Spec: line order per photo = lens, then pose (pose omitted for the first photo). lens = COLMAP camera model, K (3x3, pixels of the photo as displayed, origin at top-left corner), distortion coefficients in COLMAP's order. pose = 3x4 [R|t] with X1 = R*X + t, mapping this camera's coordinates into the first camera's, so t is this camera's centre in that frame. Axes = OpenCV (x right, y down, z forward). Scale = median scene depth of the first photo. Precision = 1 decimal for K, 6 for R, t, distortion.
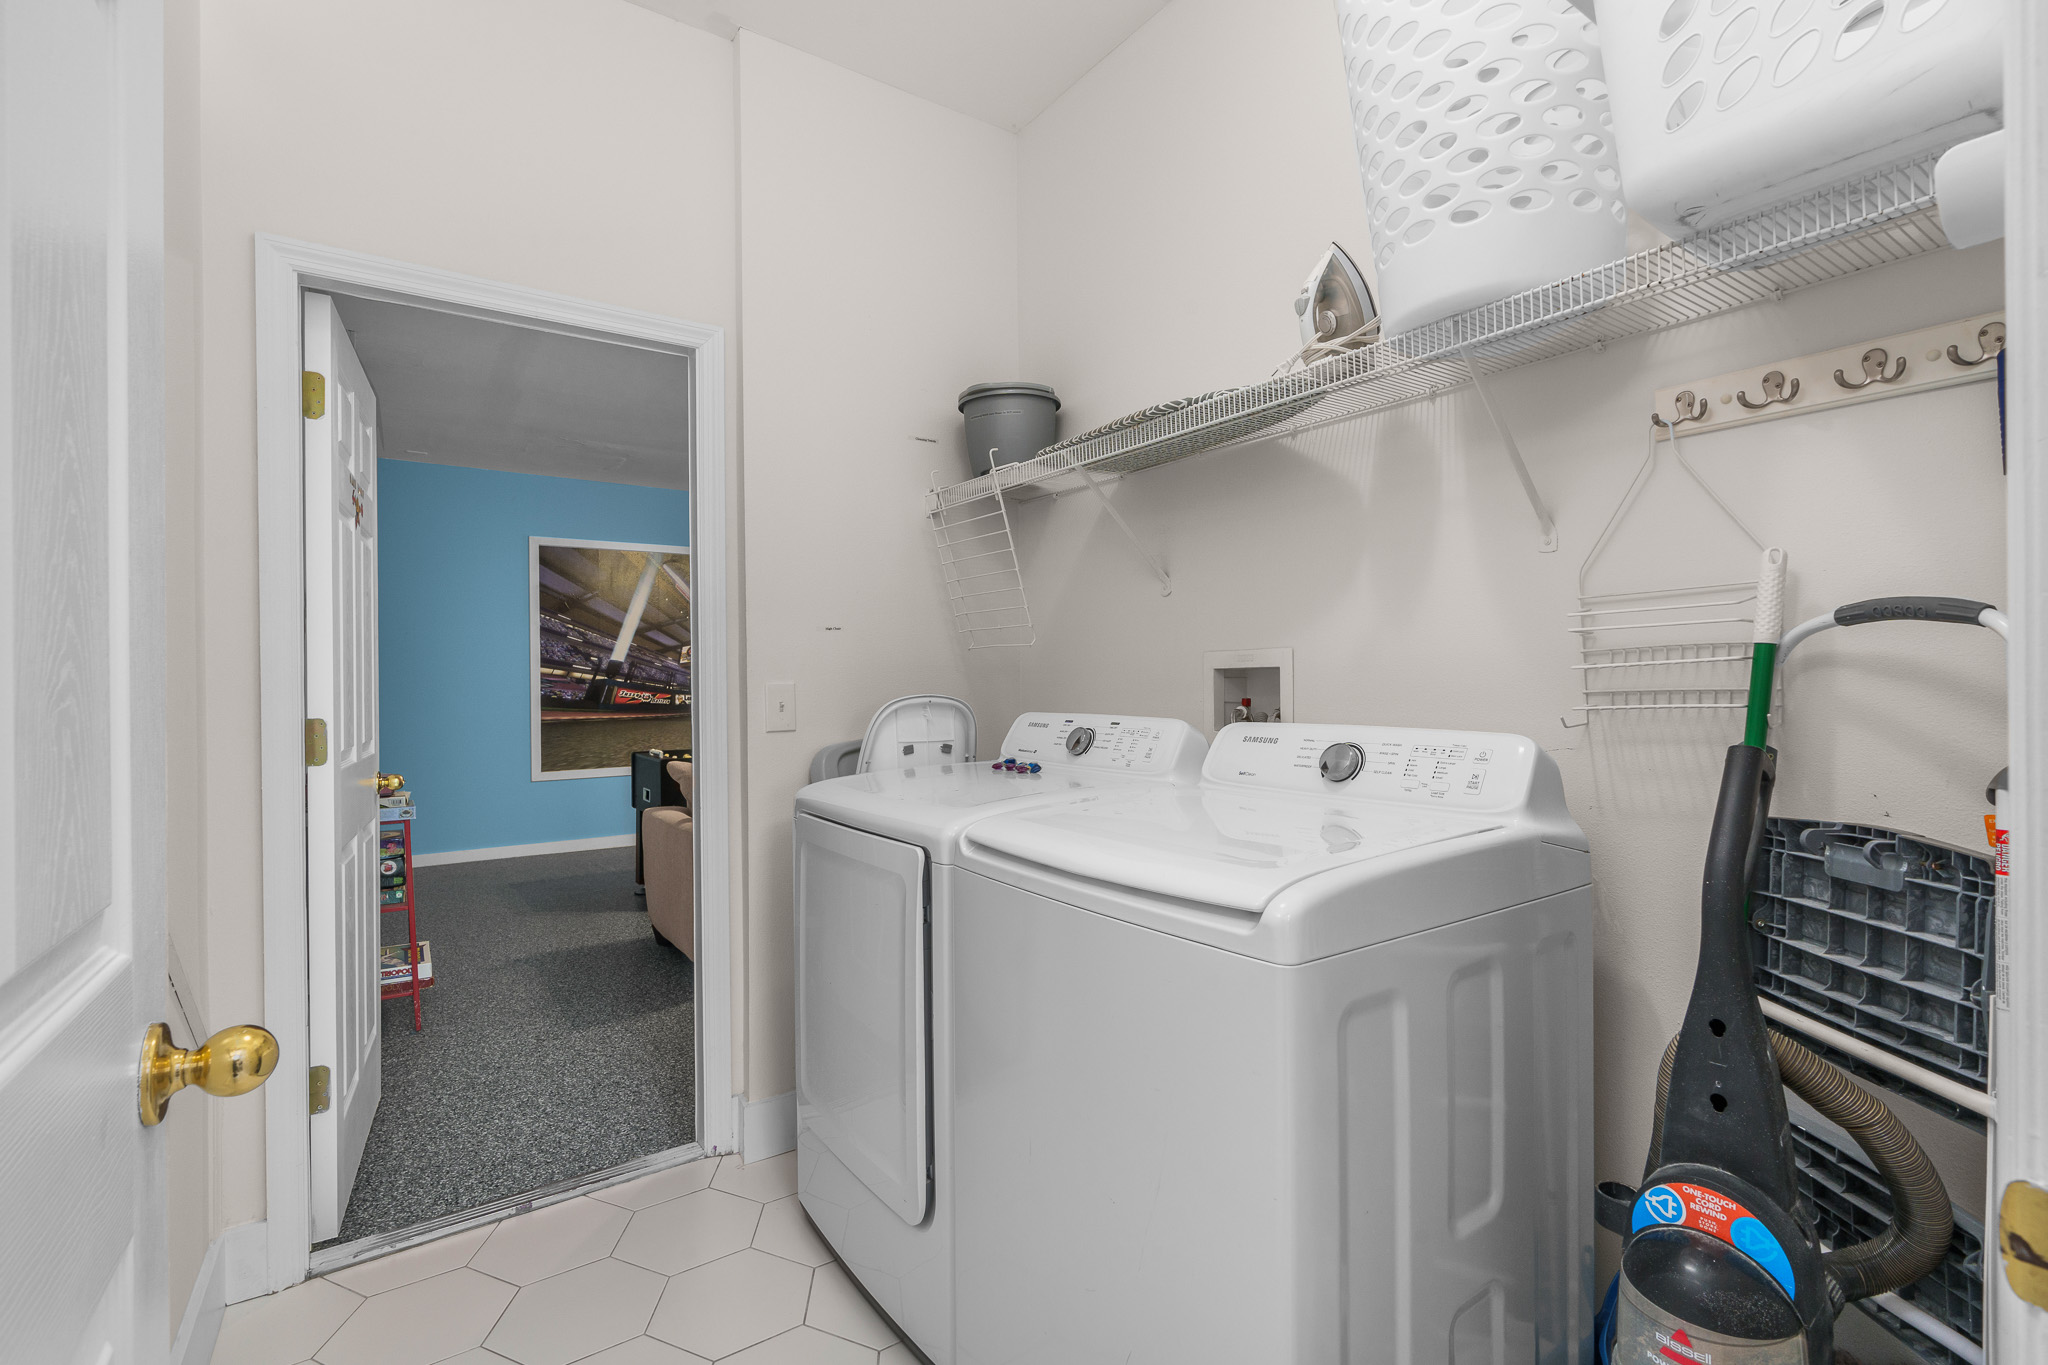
lens RADIAL K [[933.2, 0, 1020.7], [0, 933.2, 678.1], [0, 0, 1]] dist [-0.010685, 0.002881]
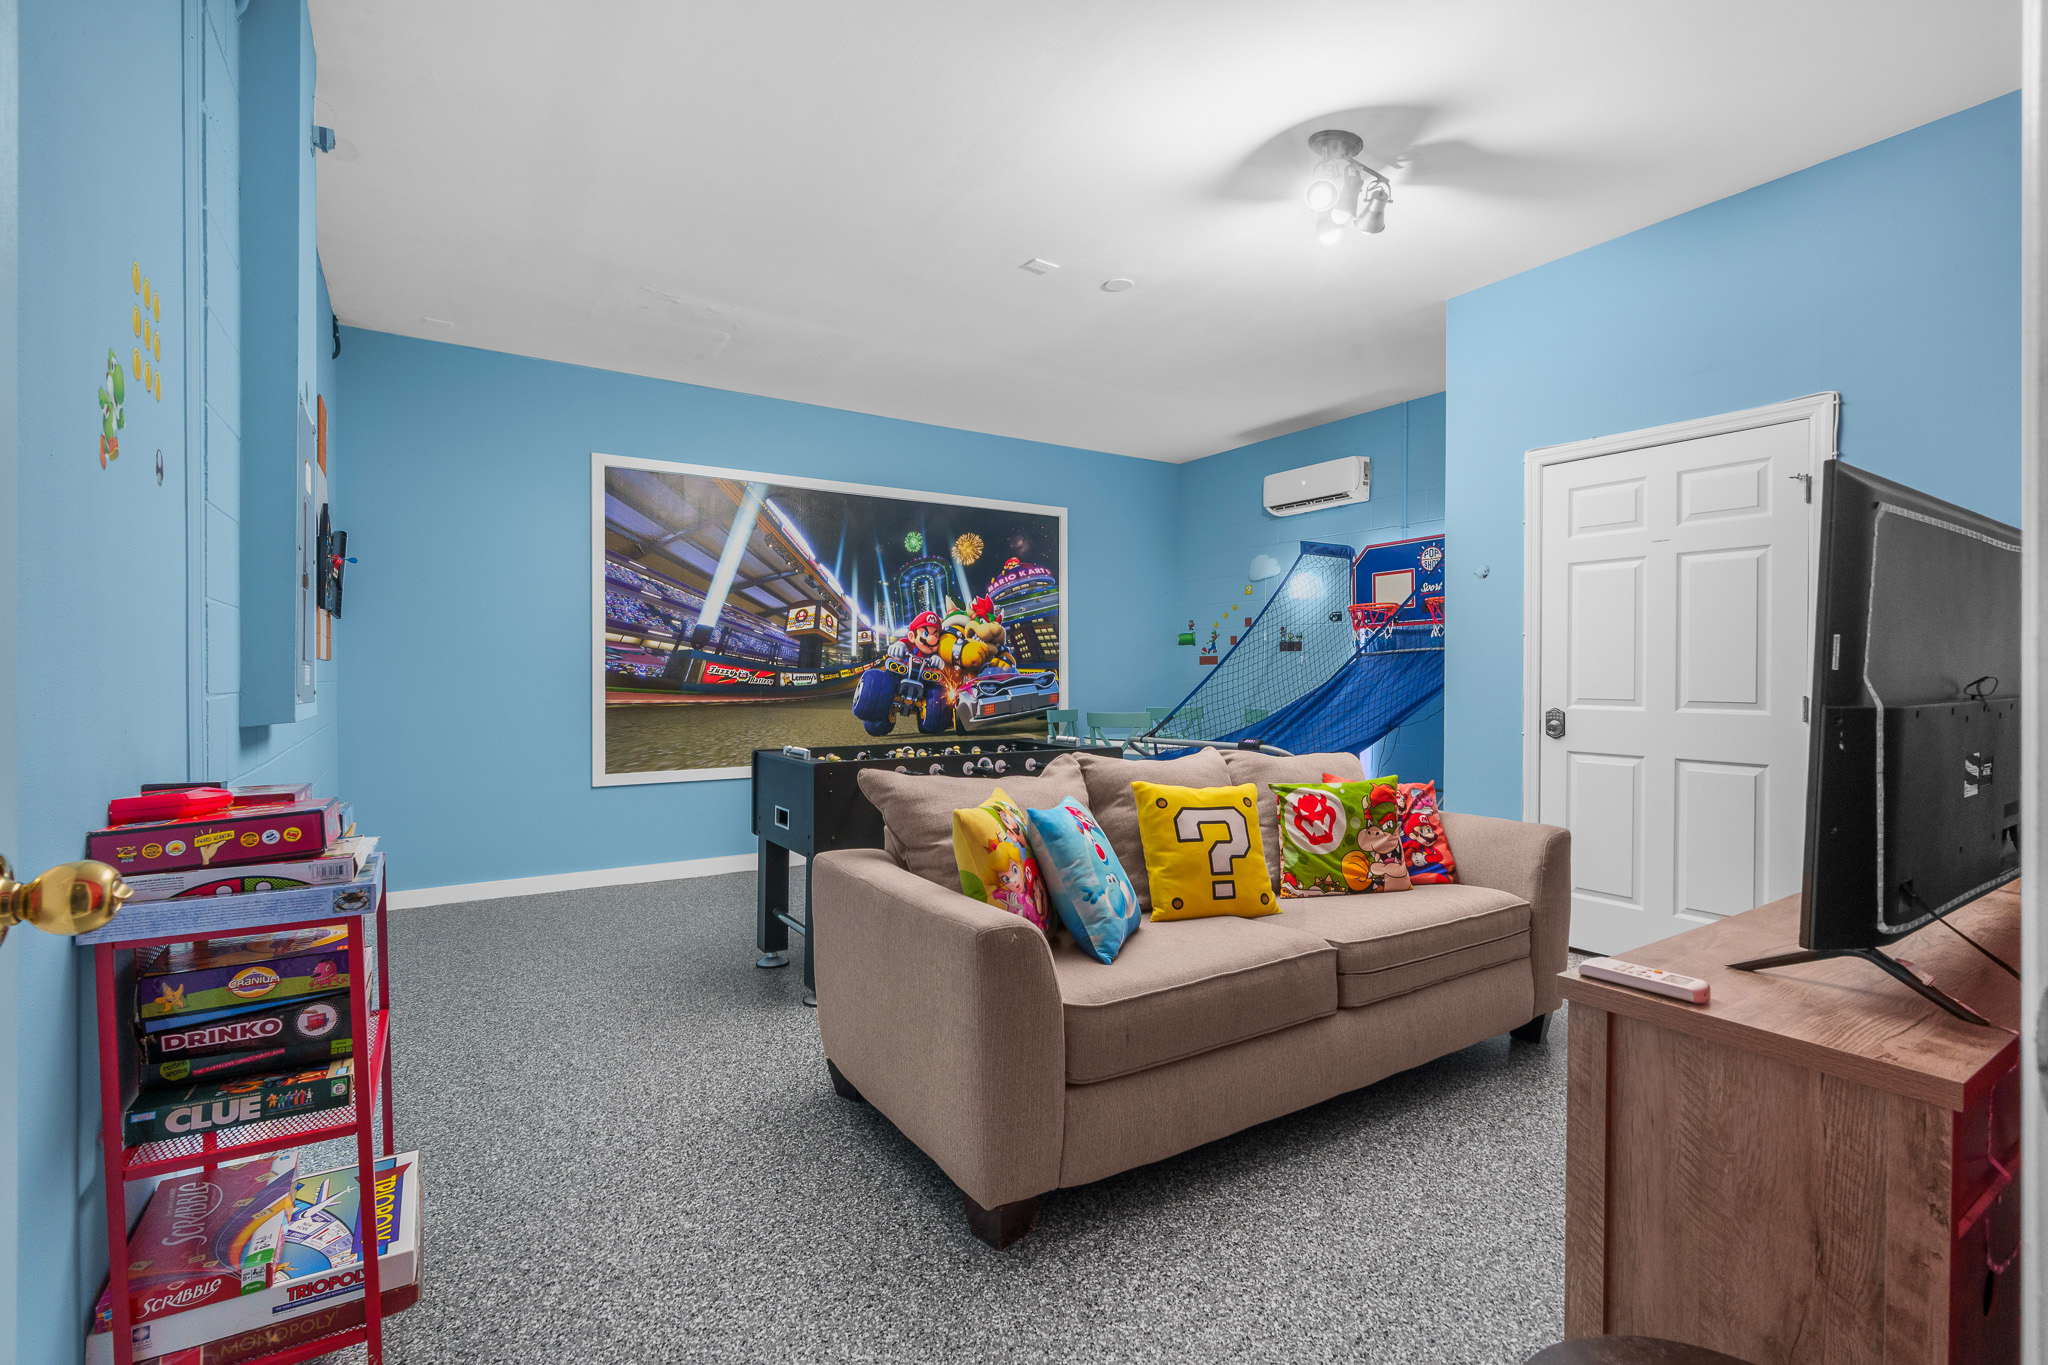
lens RADIAL K [[933.2, 0, 1029.6], [0, 933.2, 685.9], [0, 0, 1]] dist [-0.010685, 0.002881]
pose [[0.999538, 0.011178, -0.028263, -0.155437], [-0.010864, 0.999878, 0.011243, 0.018589], [0.028385, -0.010930, 0.999537, 0.265880]]
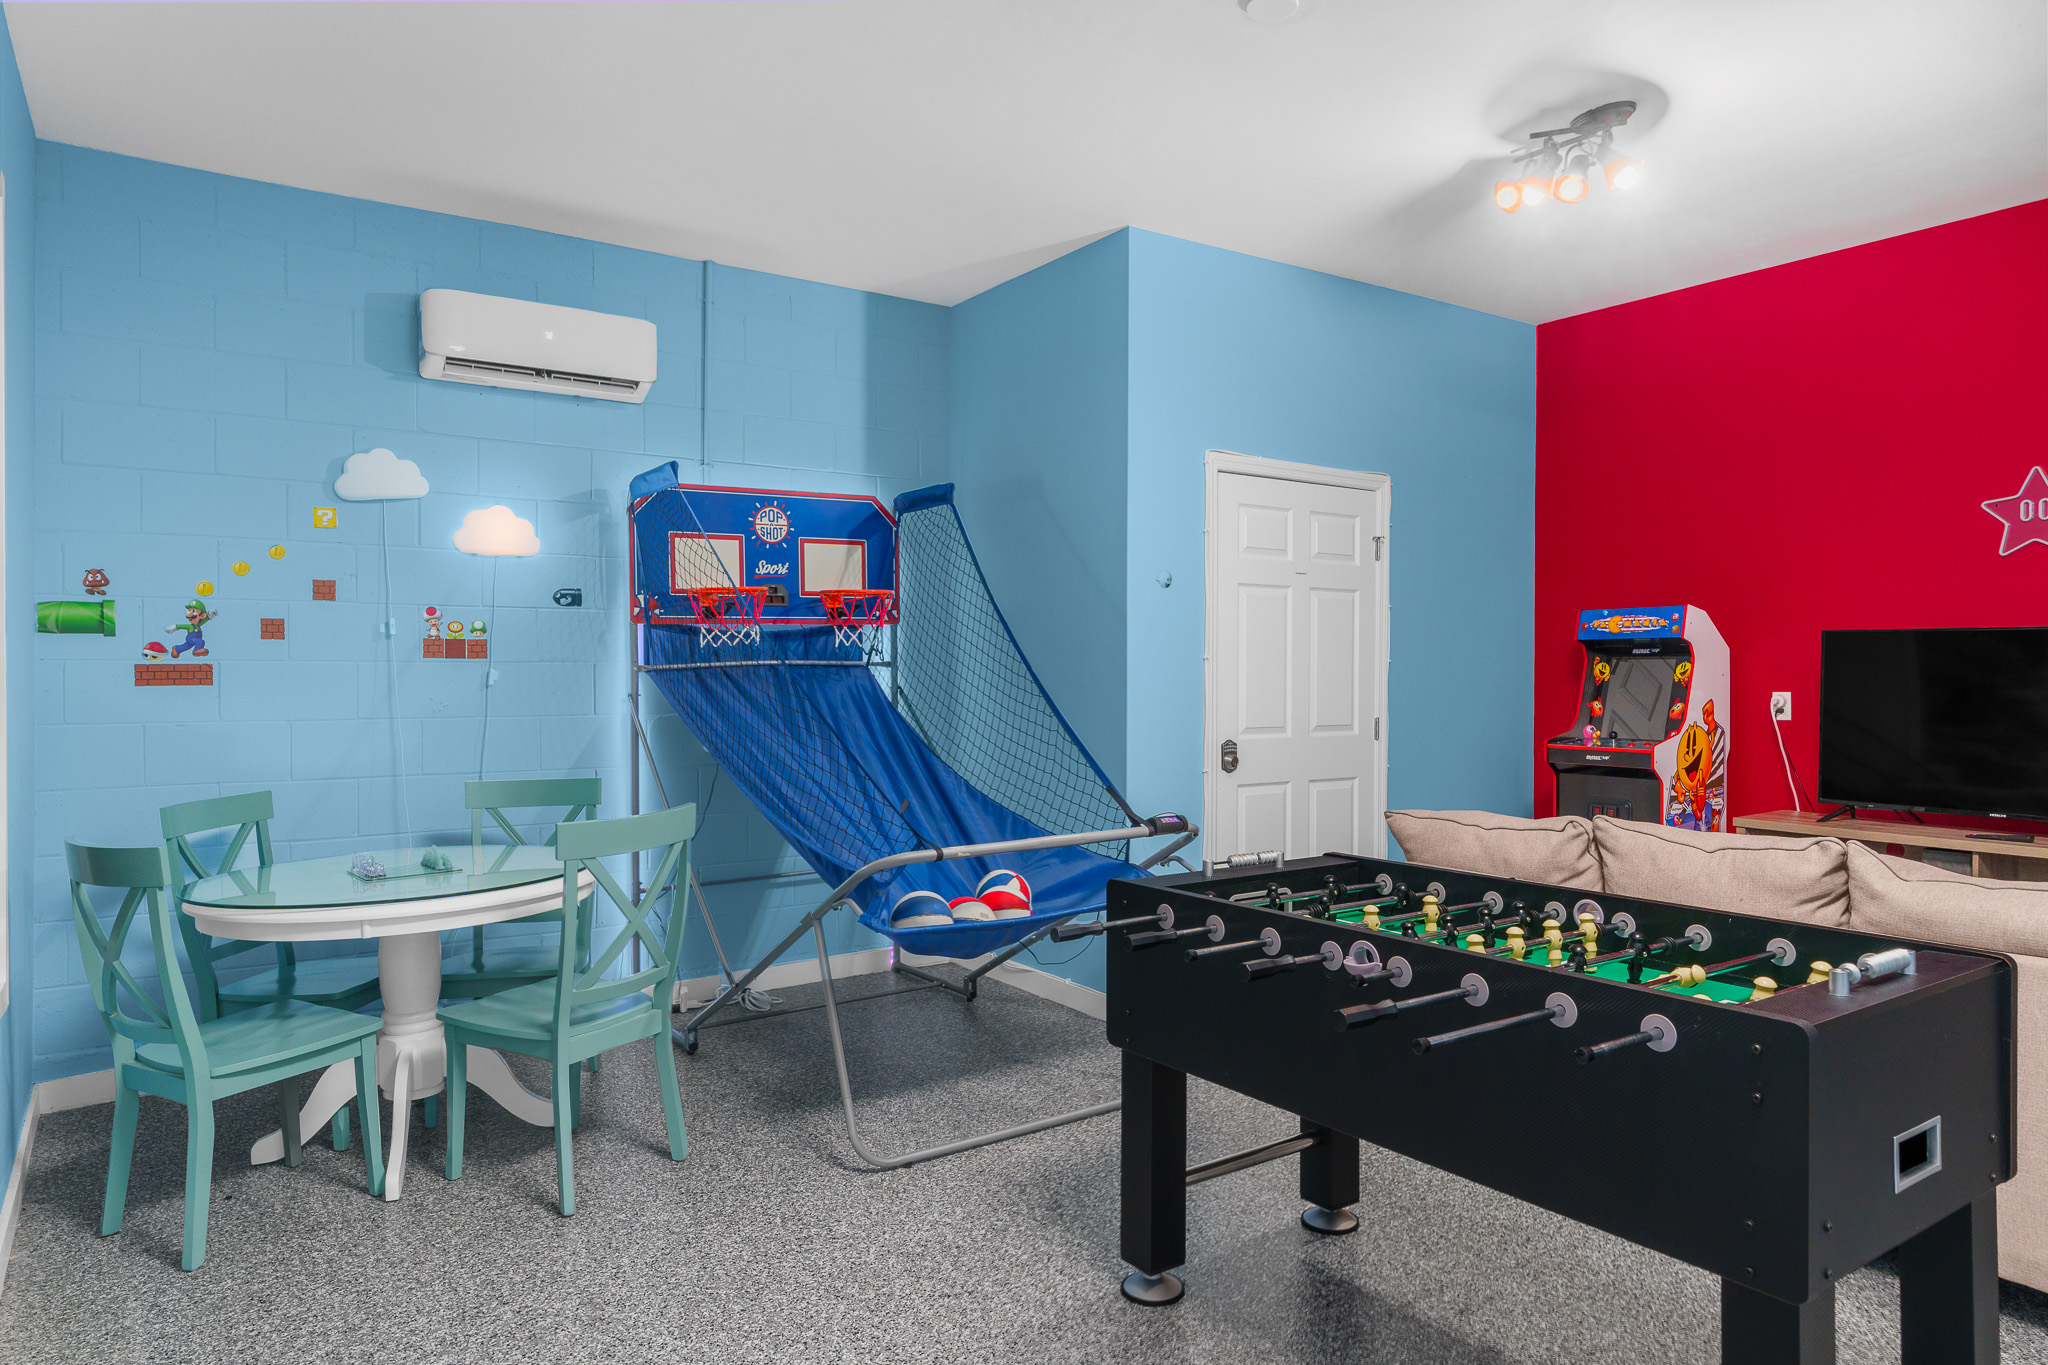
lens RADIAL K [[1286.5, 0, 1023.6], [0, 1286.5, 675.2], [0, 0, 1]] dist [-0.002359, -0.000268]
pose [[0.008149, 0.005045, 0.999954, -0.374270], [0.000707, 0.999987, -0.005051, 0.010050], [-0.999967, 0.000748, 0.008145, 0.628473]]
